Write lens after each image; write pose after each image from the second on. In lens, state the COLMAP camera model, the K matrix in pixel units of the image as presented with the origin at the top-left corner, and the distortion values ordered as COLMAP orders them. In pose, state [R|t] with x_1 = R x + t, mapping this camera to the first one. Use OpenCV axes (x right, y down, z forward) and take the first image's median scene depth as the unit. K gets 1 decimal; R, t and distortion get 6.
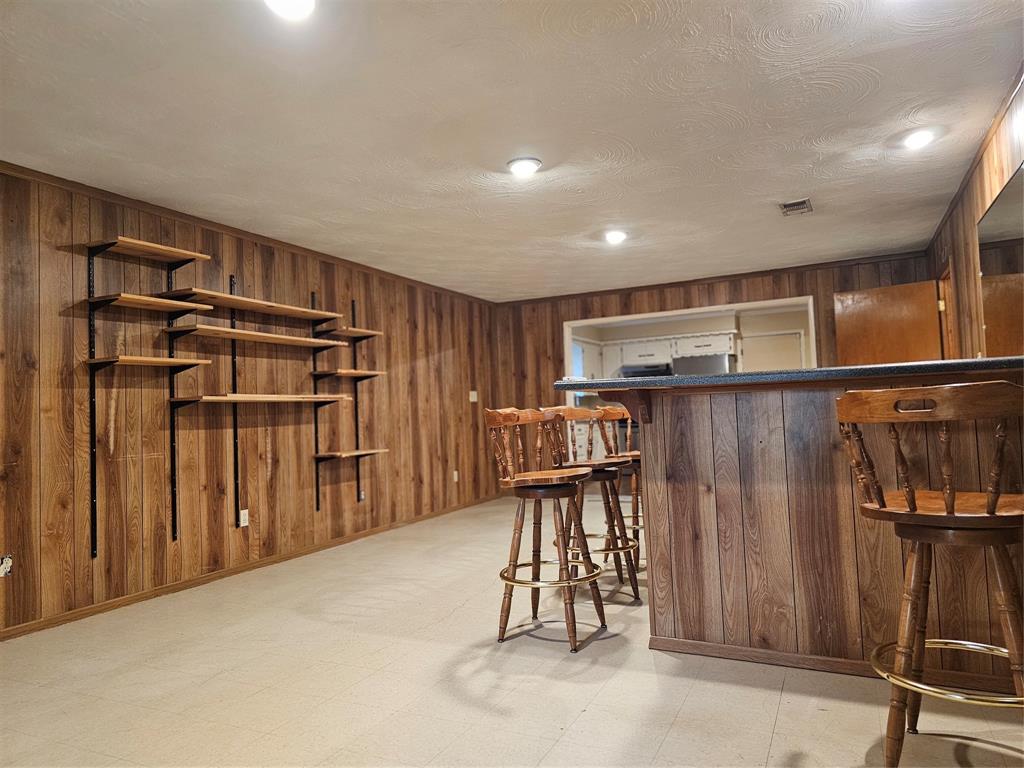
lens RADIAL K [[690.5, 0, 510.8], [0, 690.5, 380.8], [0, 0, 1]] dist [0.002228, 0.000232]
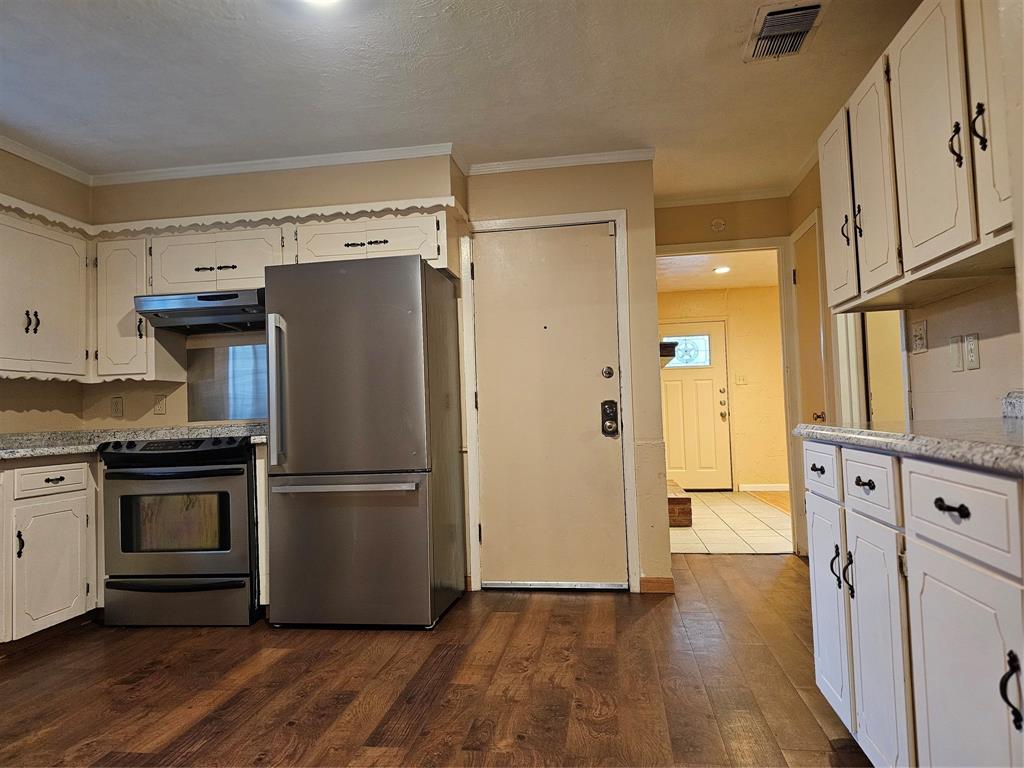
lens RADIAL K [[690.5, 0, 511.6], [0, 690.5, 384.8], [0, 0, 1]] dist [0.002228, 0.000232]
pose [[0.949439, 0.022055, 0.313175, 0.236393], [-0.018864, 0.999735, -0.013214, 0.026247], [-0.313383, 0.006638, 0.949604, 0.628988]]
